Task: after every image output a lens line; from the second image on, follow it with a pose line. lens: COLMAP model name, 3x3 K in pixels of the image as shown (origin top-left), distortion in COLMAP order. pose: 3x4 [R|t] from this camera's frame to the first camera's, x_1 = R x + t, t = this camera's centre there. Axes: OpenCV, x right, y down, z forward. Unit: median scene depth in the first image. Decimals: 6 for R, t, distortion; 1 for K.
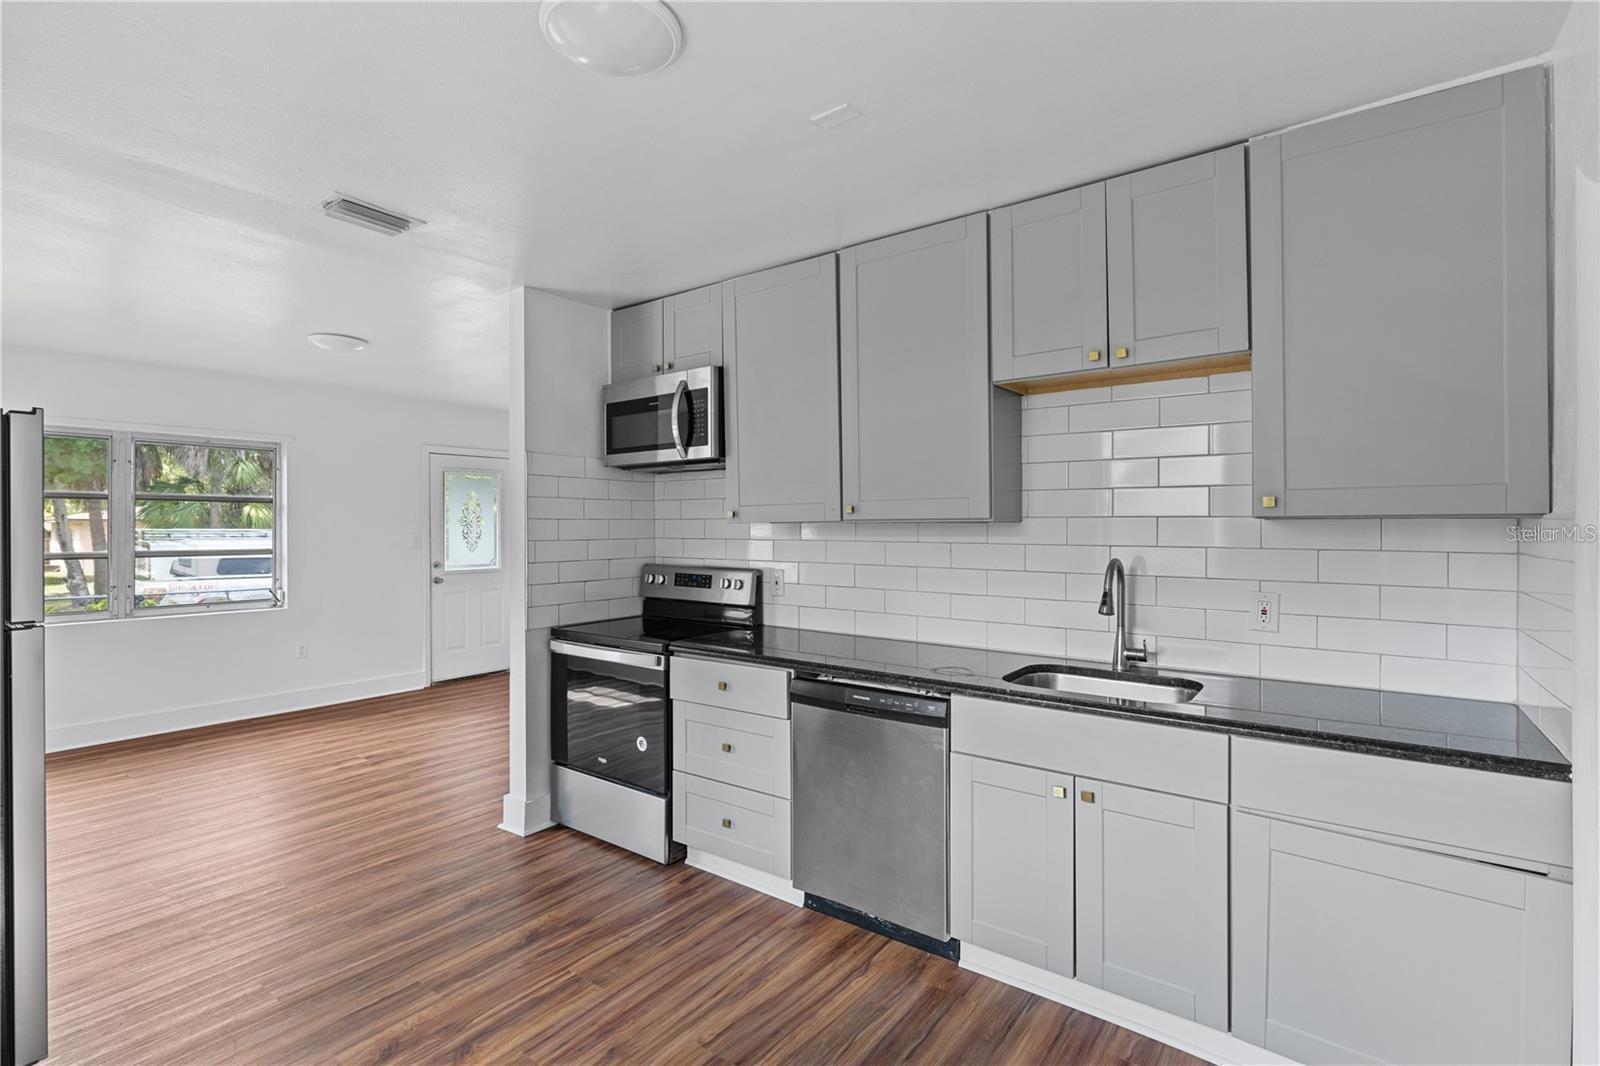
lens RADIAL K [[757.4, 0, 797.4], [0, 757.4, 527.6], [0, 0, 1]] dist [0.000866, 0.000052]
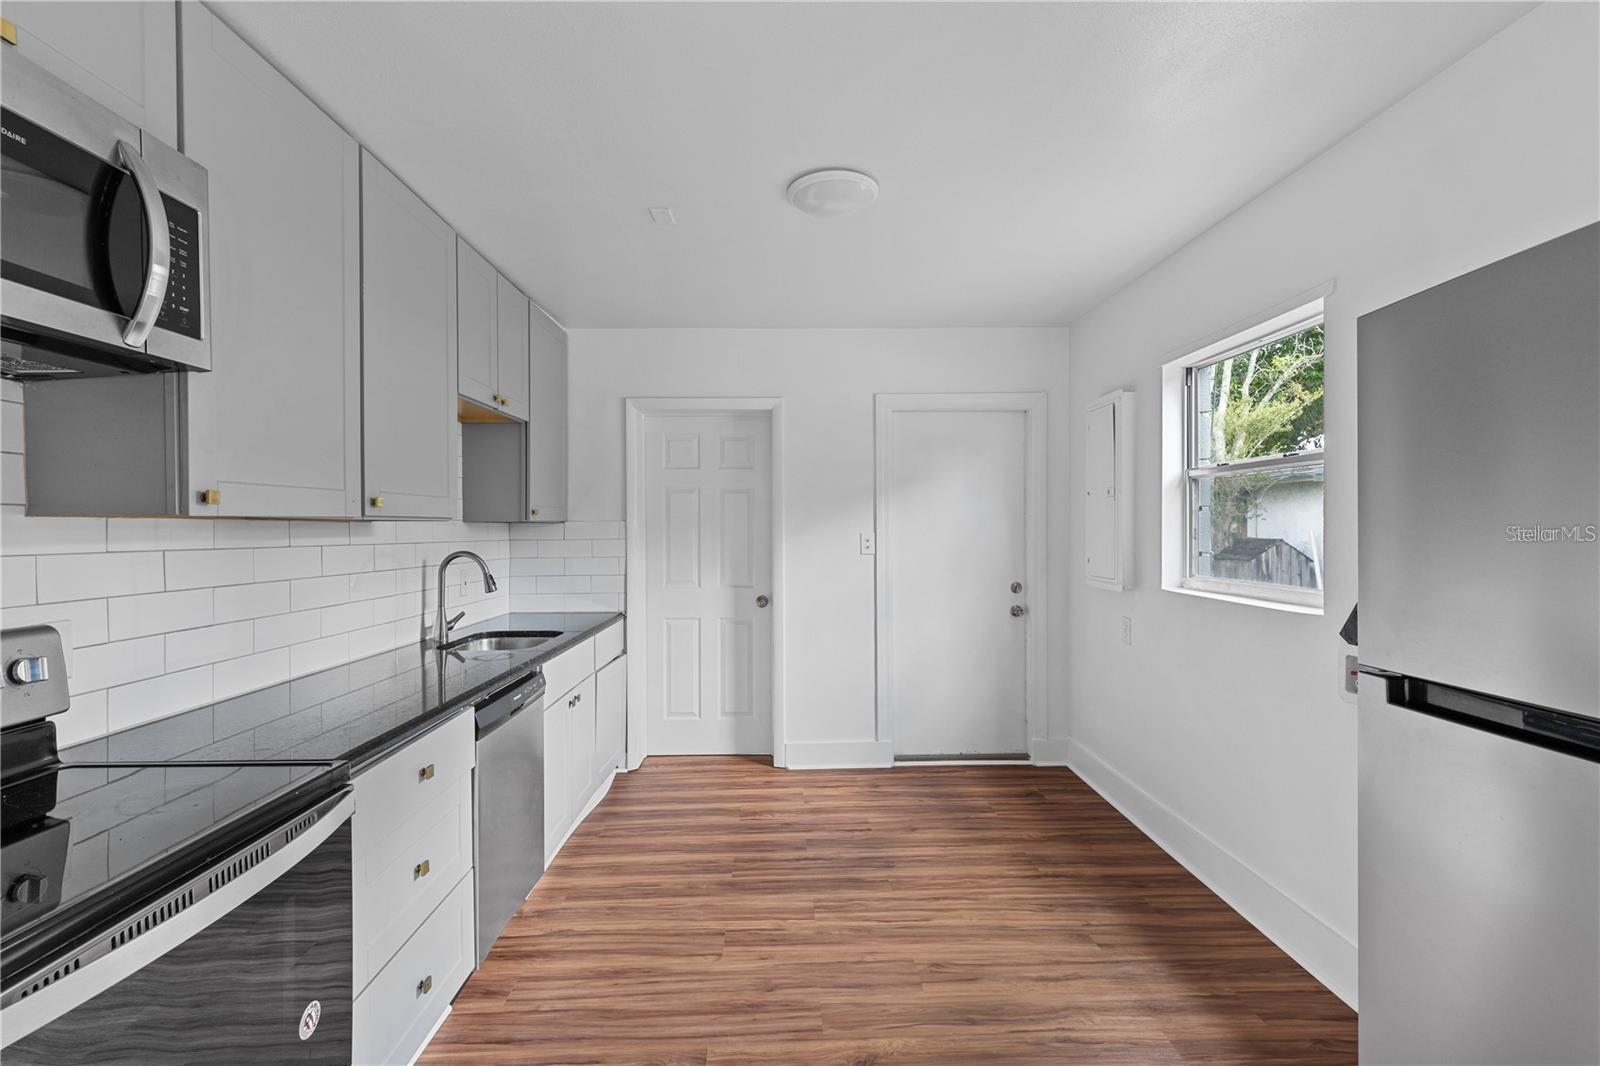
lens RADIAL K [[729.6, 0, 800.5], [0, 729.6, 530.5], [0, 0, 1]] dist [-0.000047, -0.000017]
pose [[-0.622408, -0.003216, 0.782686, -0.924366], [0.005039, 0.999954, 0.008115, -0.000549], [-0.782676, 0.008995, -0.622364, 1.348565]]
